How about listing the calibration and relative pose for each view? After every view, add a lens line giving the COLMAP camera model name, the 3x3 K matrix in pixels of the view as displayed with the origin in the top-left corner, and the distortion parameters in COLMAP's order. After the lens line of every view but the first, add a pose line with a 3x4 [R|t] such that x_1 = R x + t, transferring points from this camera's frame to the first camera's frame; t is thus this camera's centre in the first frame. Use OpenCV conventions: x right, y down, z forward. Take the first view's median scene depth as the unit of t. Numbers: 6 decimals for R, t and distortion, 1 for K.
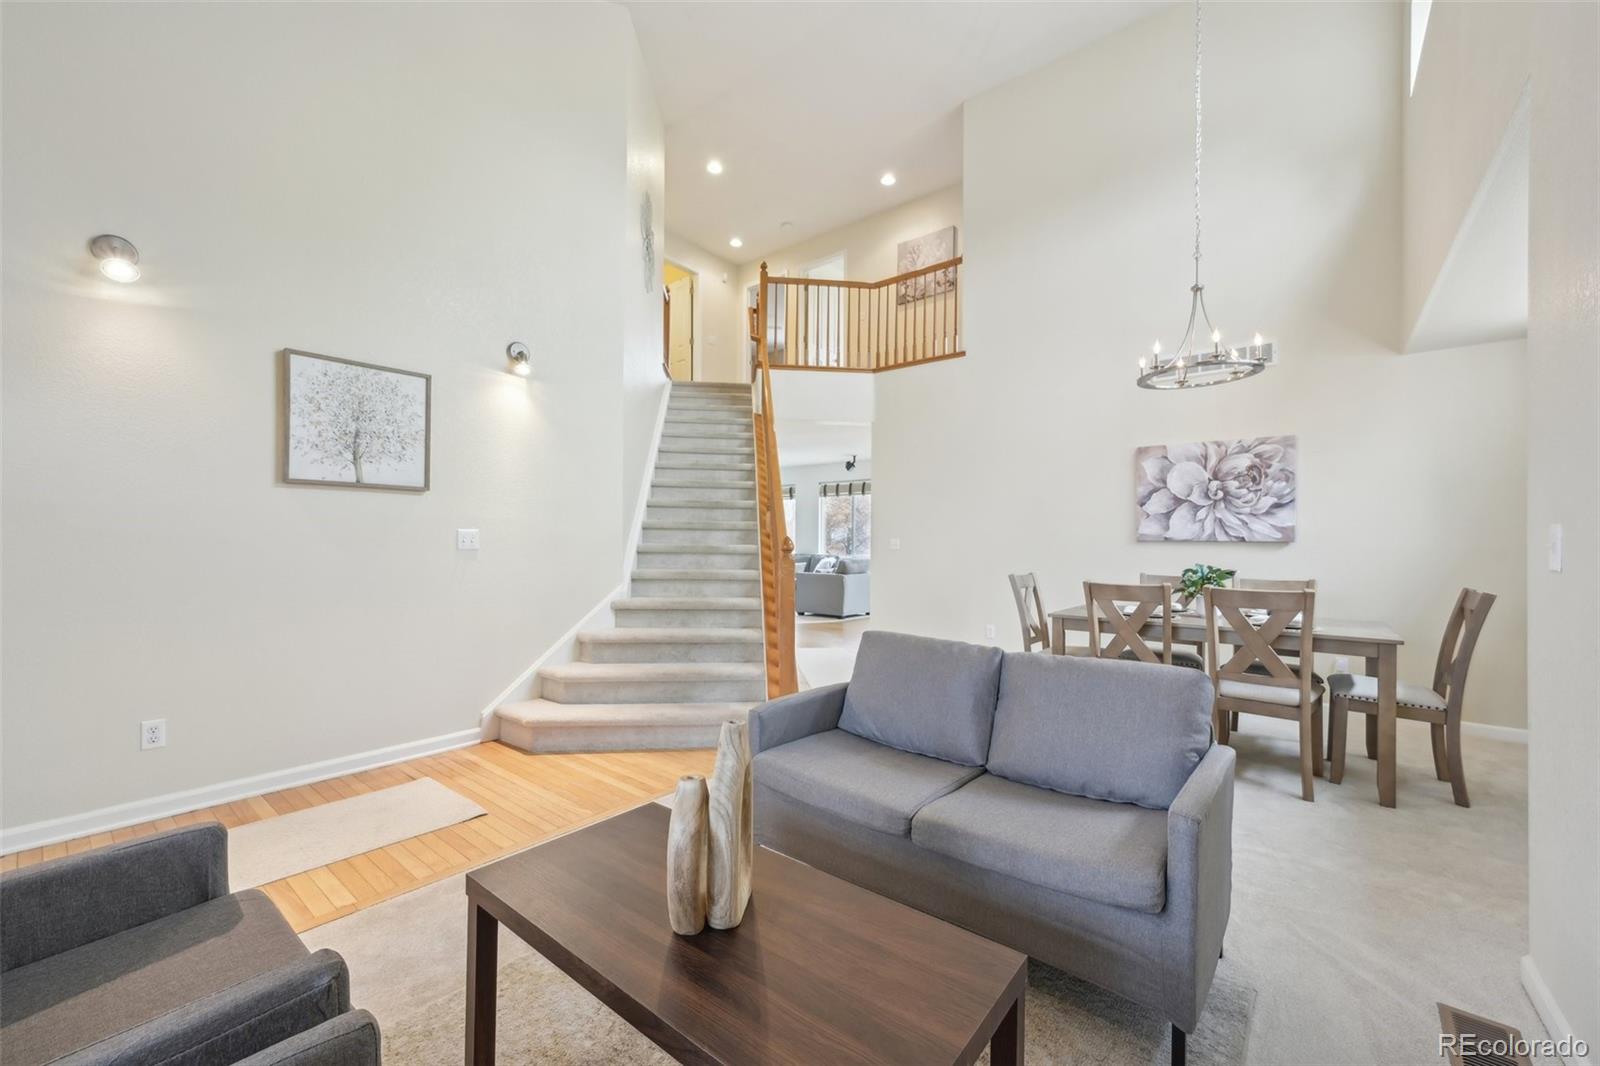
lens RADIAL K [[632.7, 0, 798.5], [0, 632.7, 540.8], [0, 0, 1]] dist [-0.001617, 0.000347]
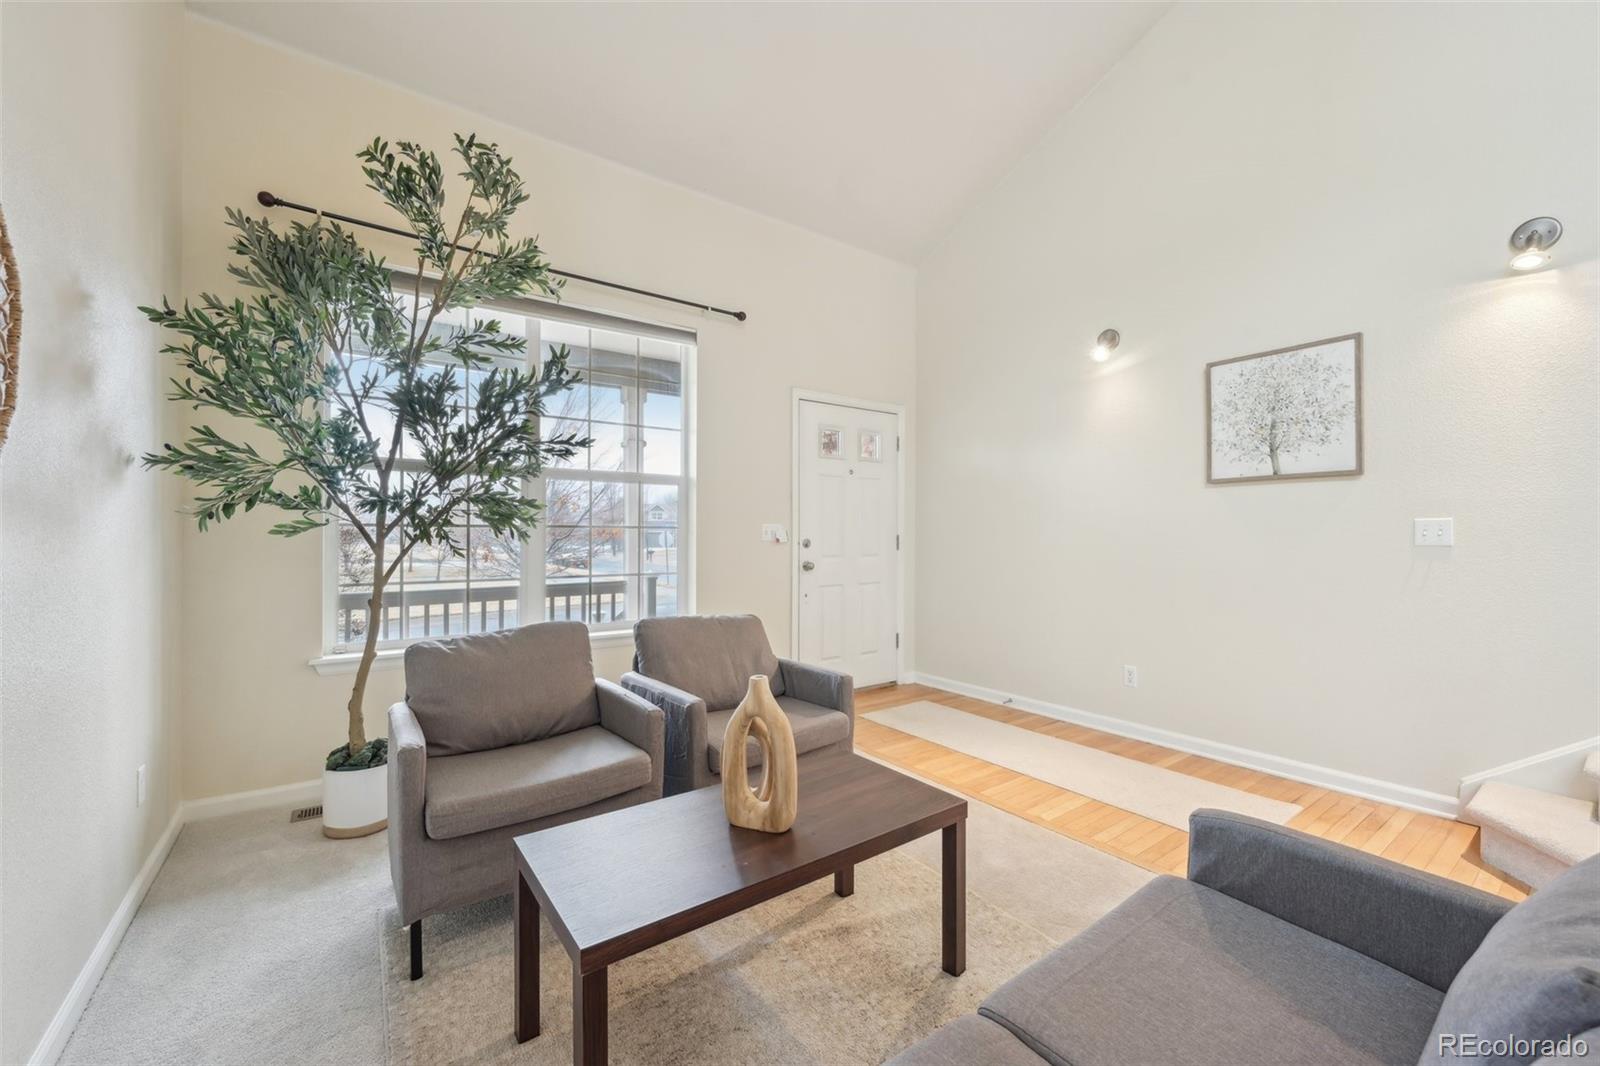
lens RADIAL K [[632.7, 0, 800.4], [0, 632.7, 532.3], [0, 0, 1]] dist [-0.001617, 0.000347]
pose [[-0.256357, -0.012095, -0.966507, 0.398806], [0.002338, 0.999911, -0.013133, 0.006359], [0.966579, -0.005626, -0.256306, 0.516448]]
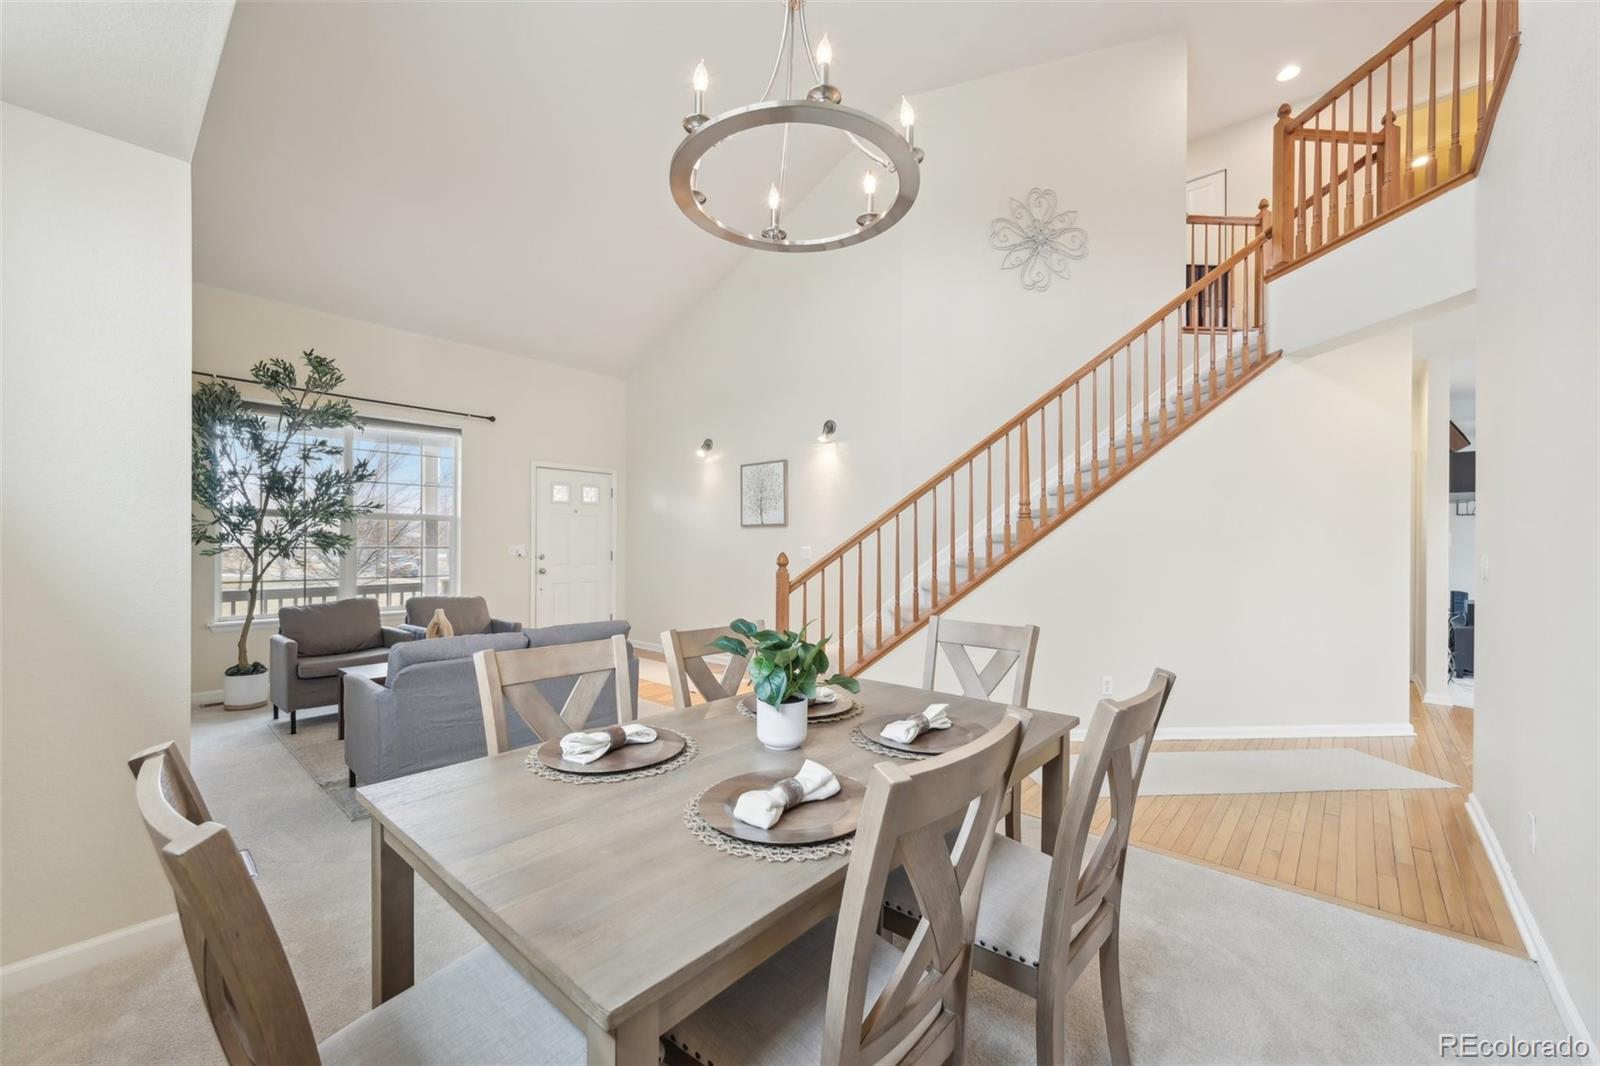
lens RADIAL K [[632.7, 0, 798.6], [0, 632.7, 544.3], [0, 0, 1]] dist [-0.001617, 0.000347]
pose [[-0.046758, -0.007212, -0.998880, 1.181401], [0.000318, 0.999974, -0.007235, -0.014637], [0.998906, -0.000656, -0.046754, 1.139600]]
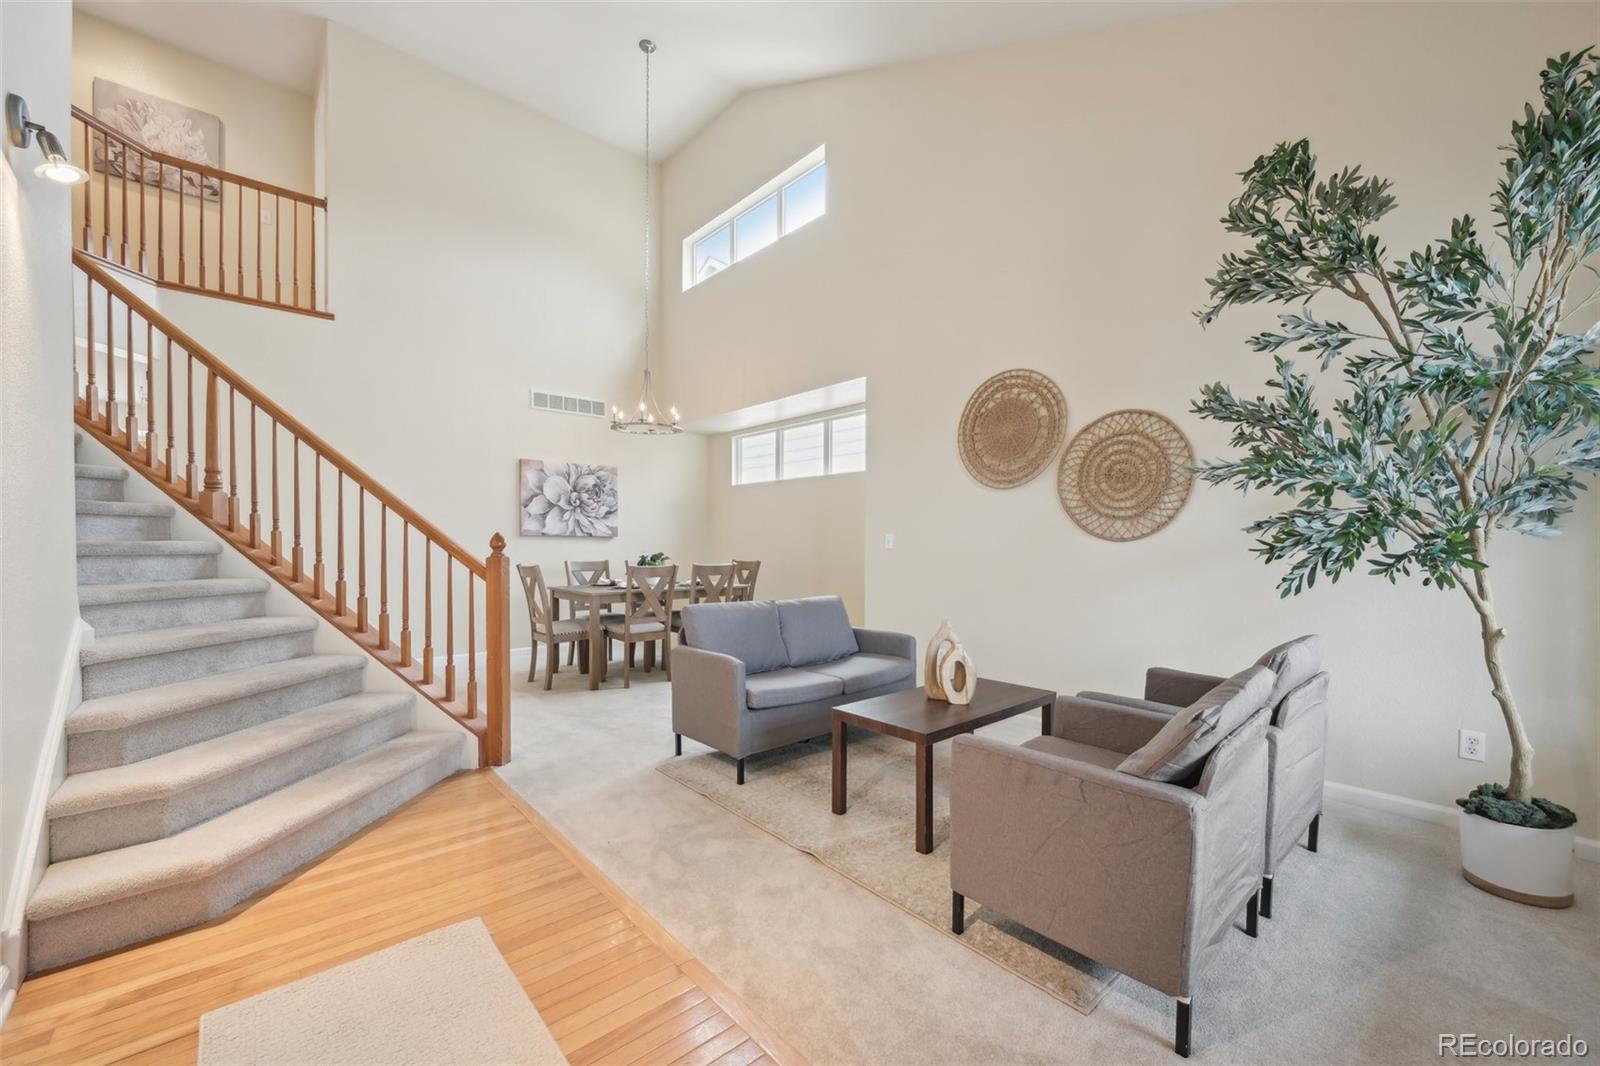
lens RADIAL K [[632.7, 0, 798.2], [0, 632.7, 543.4], [0, 0, 1]] dist [-0.001617, 0.000347]
pose [[0.168081, -0.011261, 0.985709, -0.874080], [-0.012084, 0.999836, 0.013483, -0.011039], [-0.985699, -0.014177, 0.167917, 0.400036]]
